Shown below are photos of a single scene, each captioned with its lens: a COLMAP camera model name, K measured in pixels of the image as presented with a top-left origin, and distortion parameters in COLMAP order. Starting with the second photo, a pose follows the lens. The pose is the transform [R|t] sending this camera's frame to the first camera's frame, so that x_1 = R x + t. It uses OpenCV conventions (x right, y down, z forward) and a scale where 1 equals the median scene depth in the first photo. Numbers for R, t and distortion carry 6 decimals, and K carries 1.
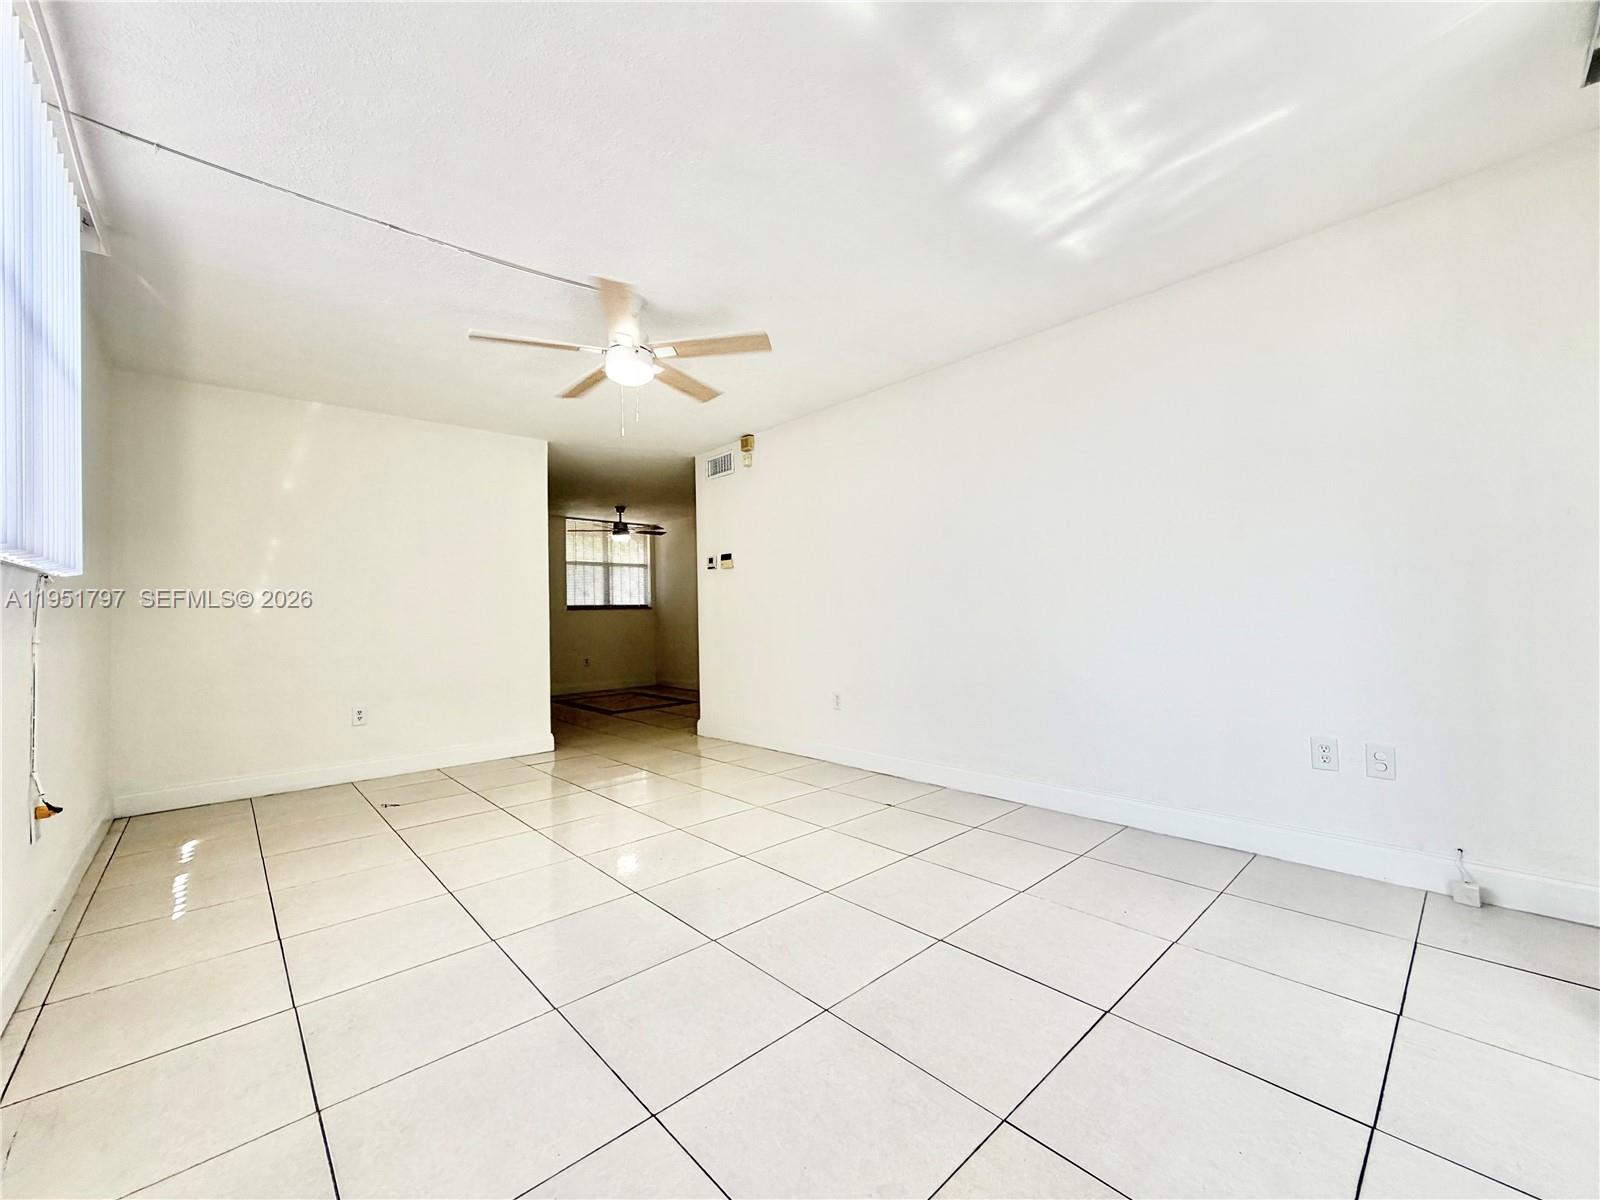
lens RADIAL K [[638.2, 0, 799.9], [0, 638.2, 600.9], [0, 0, 1]] dist [0.000393, -0.000748]
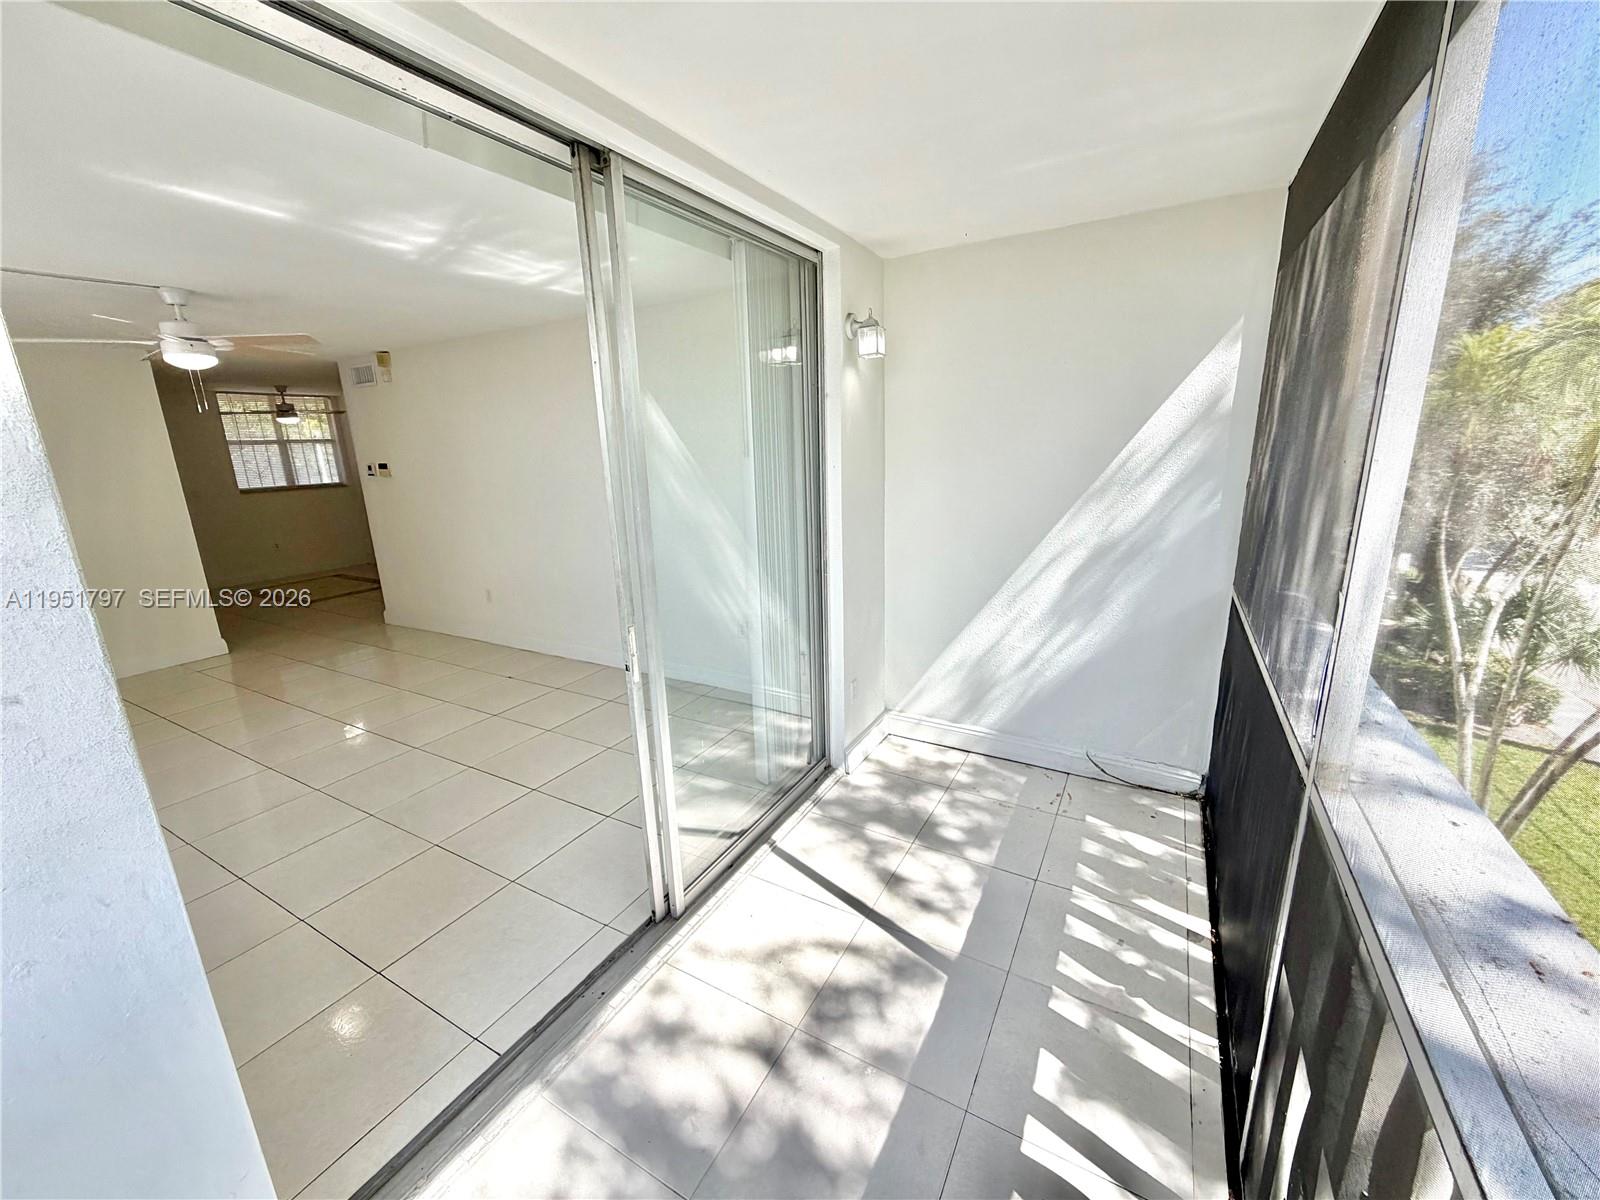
lens RADIAL K [[638.2, 0, 797.3], [0, 638.2, 603.3], [0, 0, 1]] dist [0.000393, -0.000748]
pose [[0.951953, -0.080999, 0.295337, 0.210263], [0.001870, 0.965907, 0.258882, -0.120082], [-0.306237, -0.245892, 0.919650, -0.263981]]
